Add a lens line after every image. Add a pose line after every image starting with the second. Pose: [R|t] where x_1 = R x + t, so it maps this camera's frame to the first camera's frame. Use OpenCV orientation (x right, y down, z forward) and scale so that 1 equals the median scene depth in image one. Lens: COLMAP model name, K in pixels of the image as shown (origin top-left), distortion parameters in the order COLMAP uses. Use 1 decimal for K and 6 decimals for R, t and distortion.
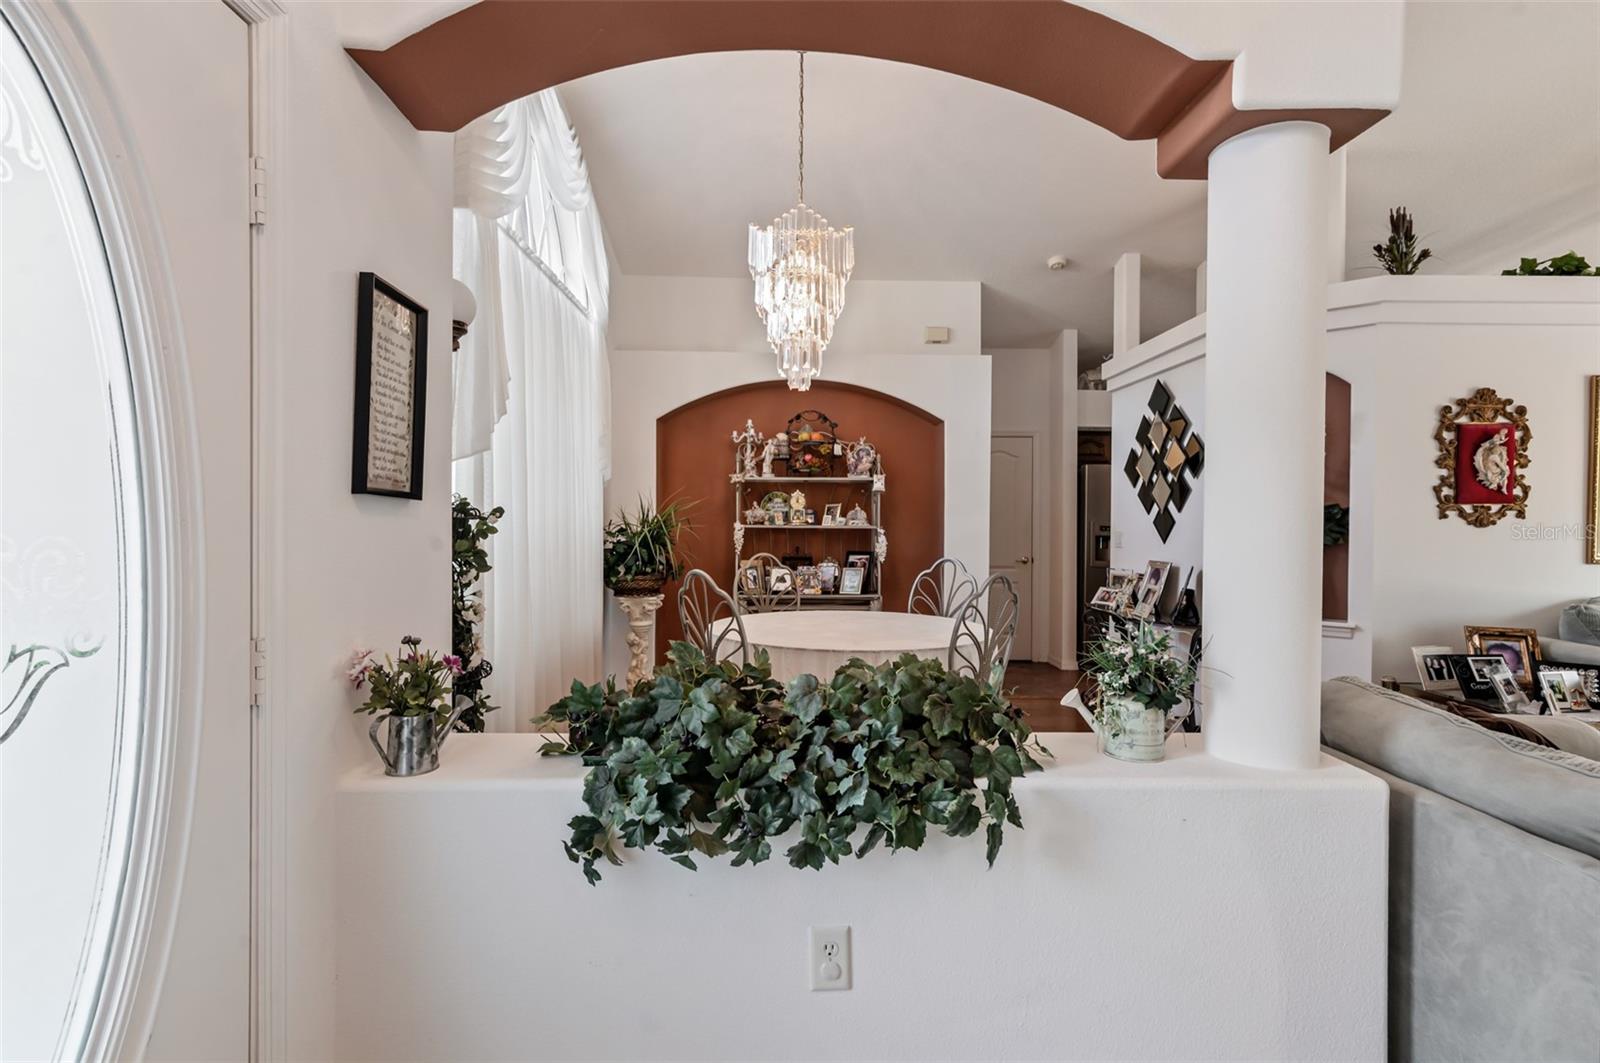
lens RADIAL K [[744.5, 0, 797.4], [0, 744.5, 527.9], [0, 0, 1]] dist [0.003415, 0.000316]
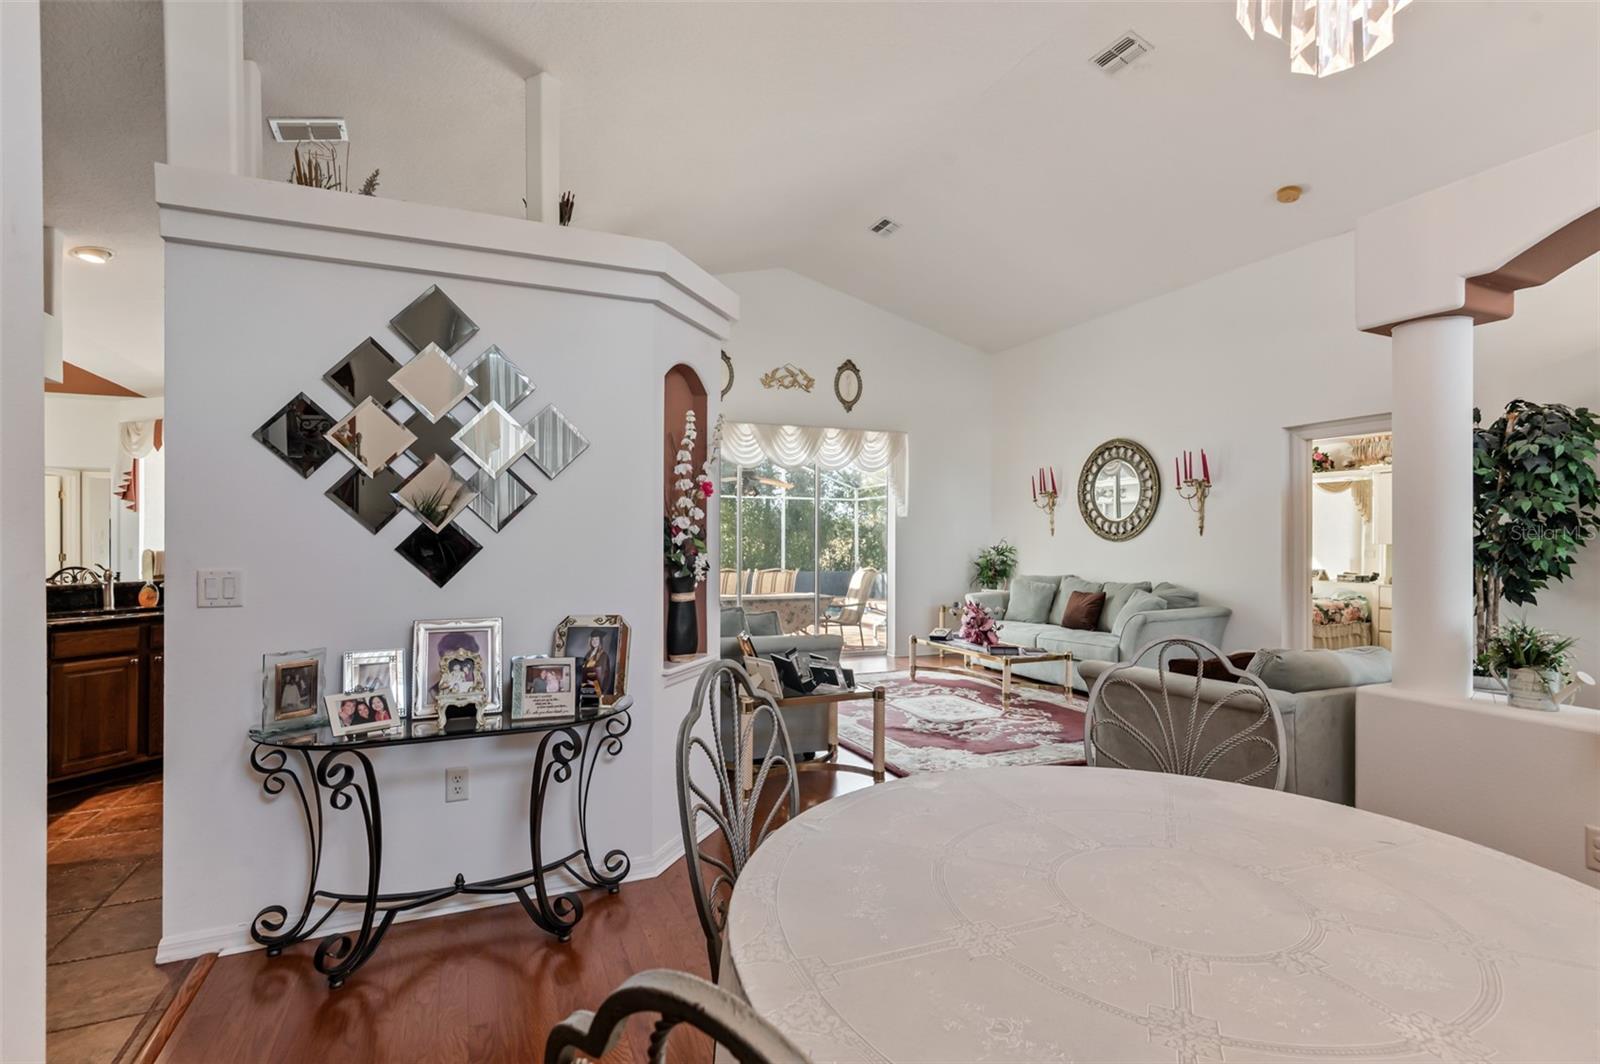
lens RADIAL K [[744.5, 0, 790.4], [0, 744.5, 538.4], [0, 0, 1]] dist [0.003415, 0.000316]
pose [[-0.367605, -0.006986, 0.929956, -0.148887], [0.010005, 0.999884, 0.011466, -0.024867], [-0.929928, 0.013519, -0.367493, 1.253280]]
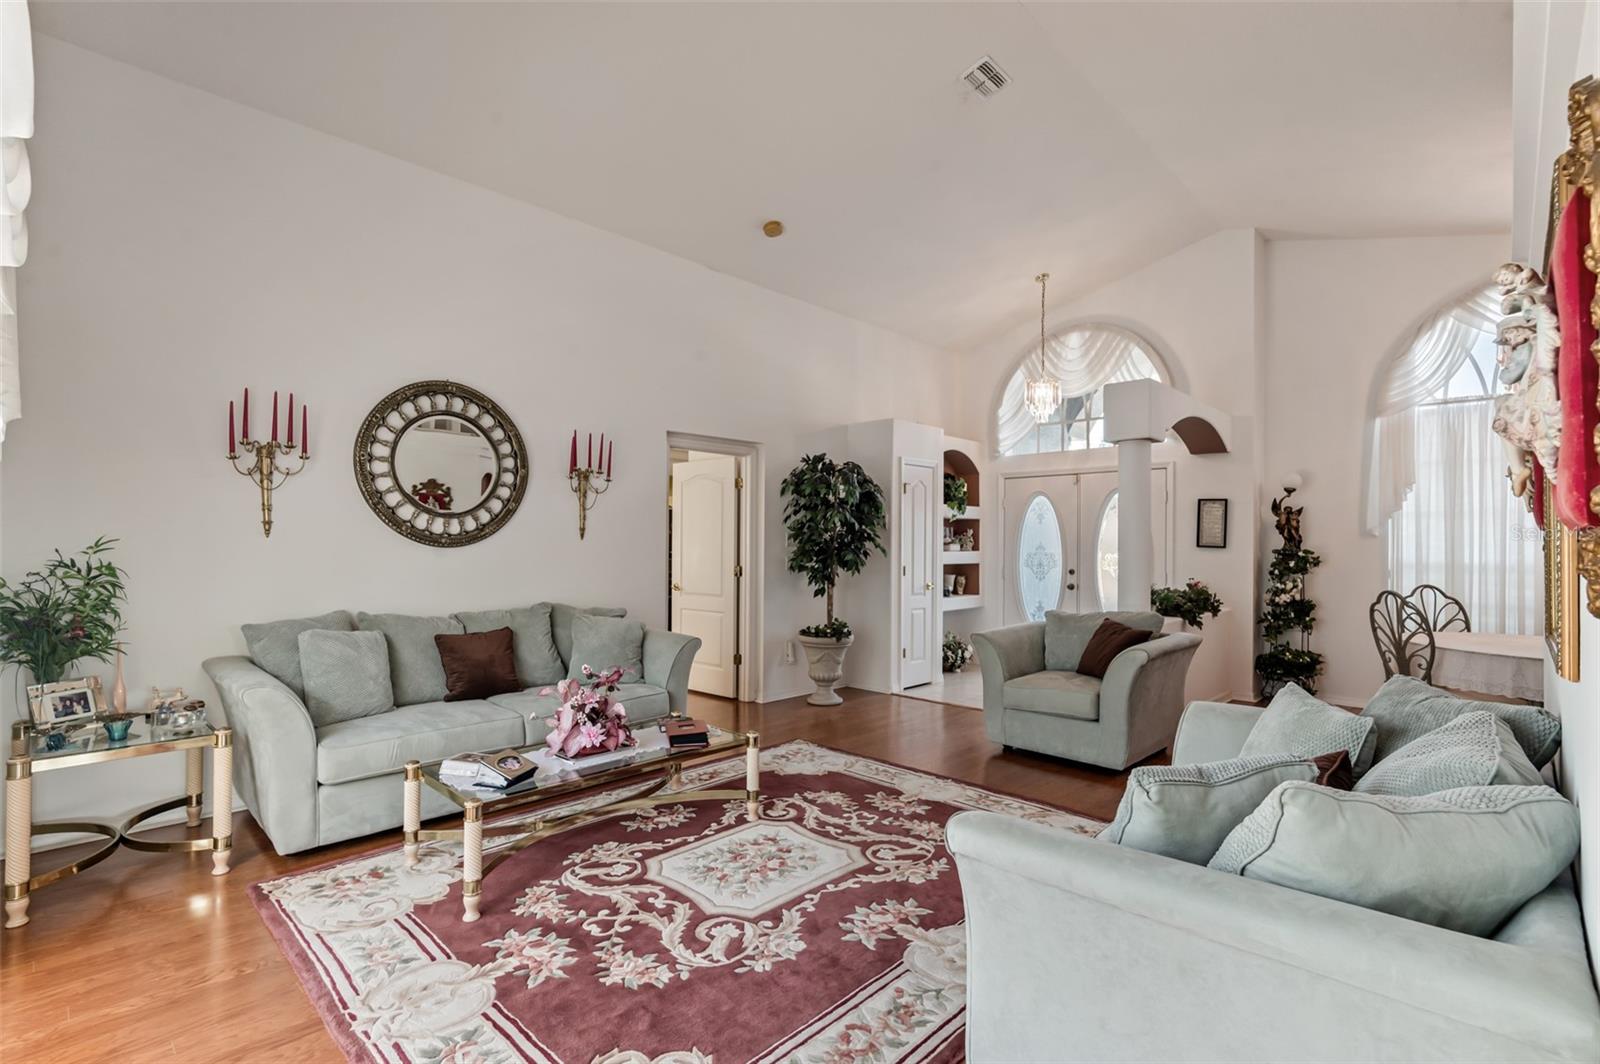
lens RADIAL K [[744.5, 0, 799.8], [0, 744.5, 531.9], [0, 0, 1]] dist [0.003415, 0.000316]
pose [[-0.706297, -0.020000, -0.707633, 1.766479], [-0.018714, 0.999779, -0.009579, -0.010829], [0.707669, 0.006477, -0.706515, 0.998209]]
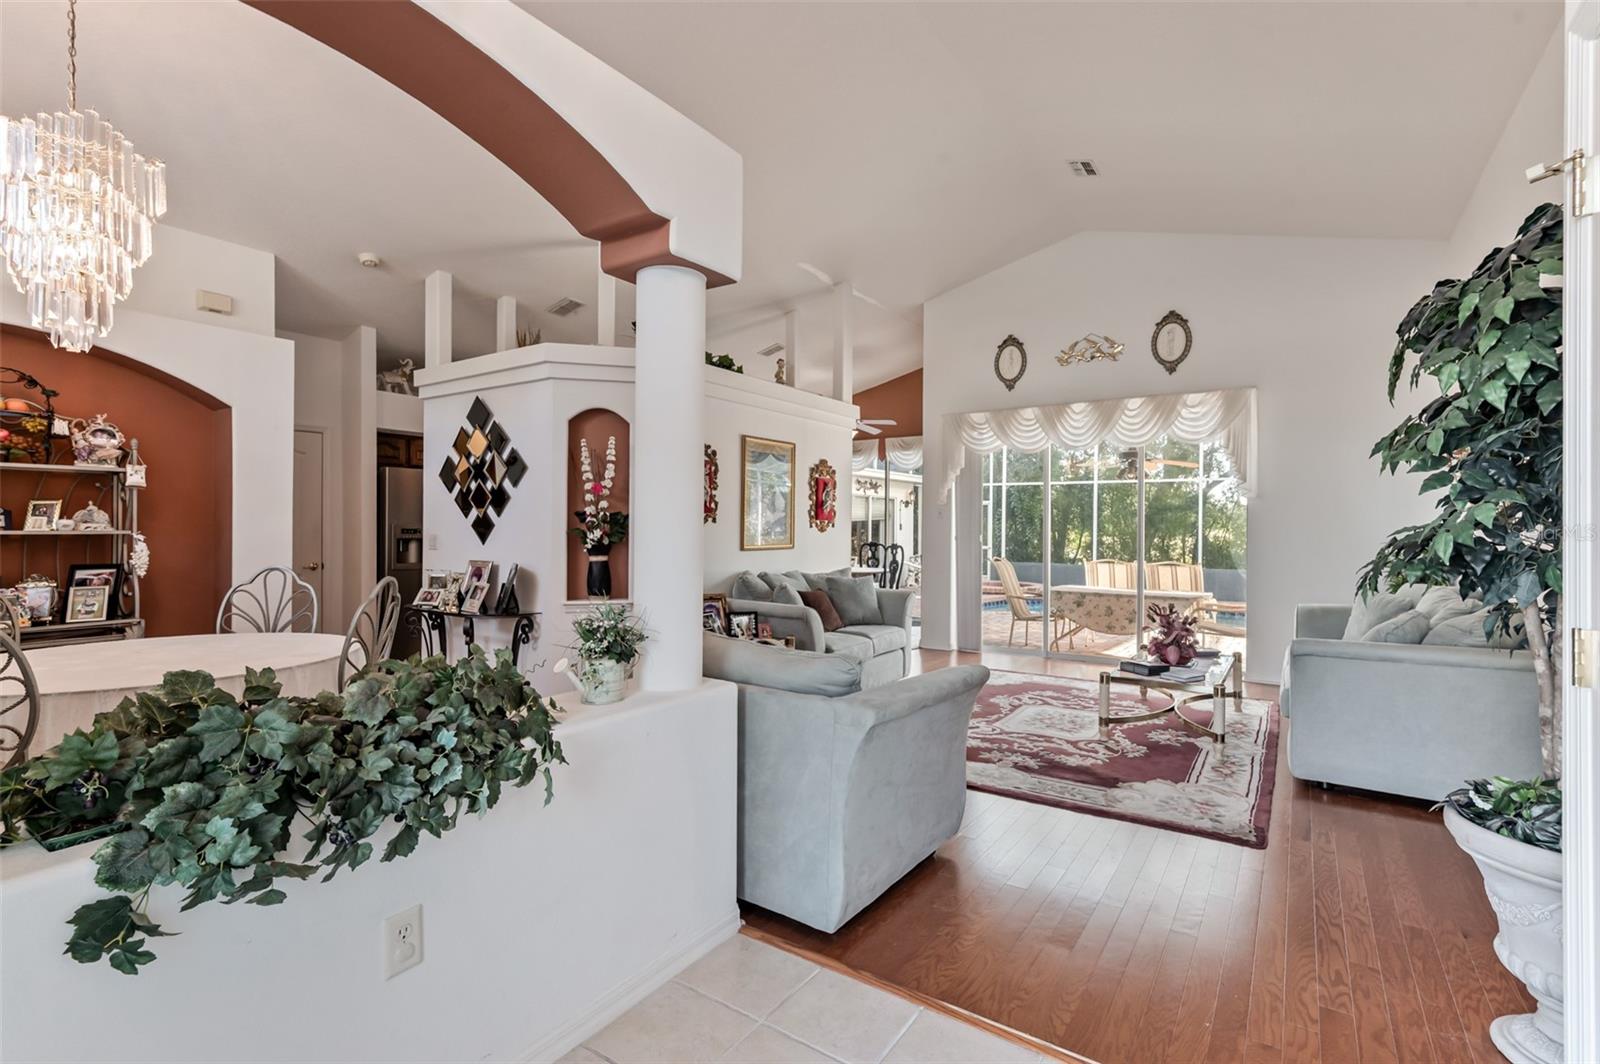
lens RADIAL K [[744.5, 0, 793.6], [0, 744.5, 529.6], [0, 0, 1]] dist [0.003415, 0.000316]
pose [[0.578920, -0.006581, 0.815358, -0.188909], [0.006422, 0.999973, 0.003511, -0.003011], [-0.815359, 0.003204, 0.578947, -0.025565]]
